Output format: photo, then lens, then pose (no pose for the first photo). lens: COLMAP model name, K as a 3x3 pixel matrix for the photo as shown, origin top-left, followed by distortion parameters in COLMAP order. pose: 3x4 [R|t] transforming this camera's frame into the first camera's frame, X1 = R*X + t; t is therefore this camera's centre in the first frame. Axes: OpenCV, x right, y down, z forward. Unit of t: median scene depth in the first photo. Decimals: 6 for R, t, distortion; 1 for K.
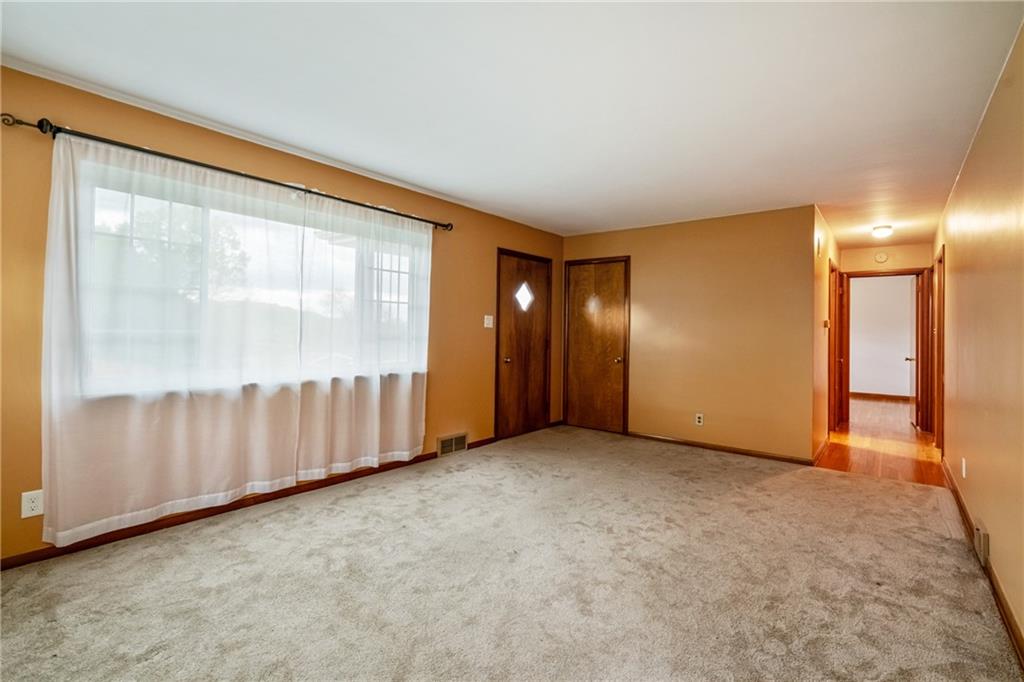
lens RADIAL K [[464.0, 0, 507.6], [0, 464.0, 332.2], [0, 0, 1]] dist [-0.011894, 0.002361]
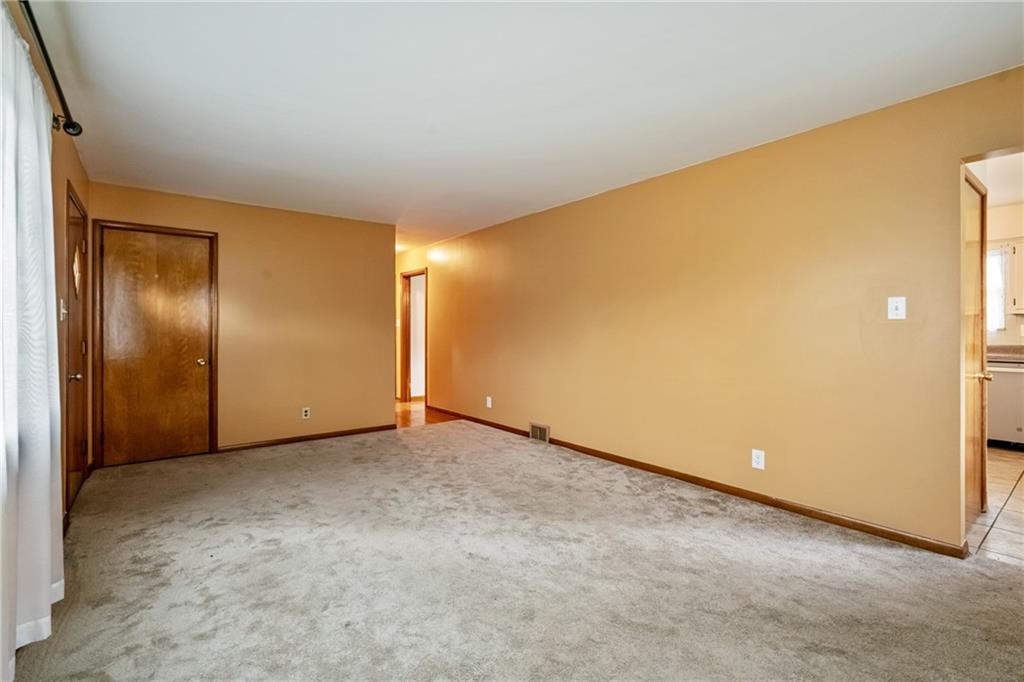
lens RADIAL K [[464.0, 0, 491.5], [0, 464.0, 331.3], [0, 0, 1]] dist [-0.011894, 0.002361]
pose [[0.240133, -0.019048, 0.970553, -0.687955], [0.005360, 0.999818, 0.018296, -0.007498], [-0.970725, 0.000809, 0.240191, 0.548799]]
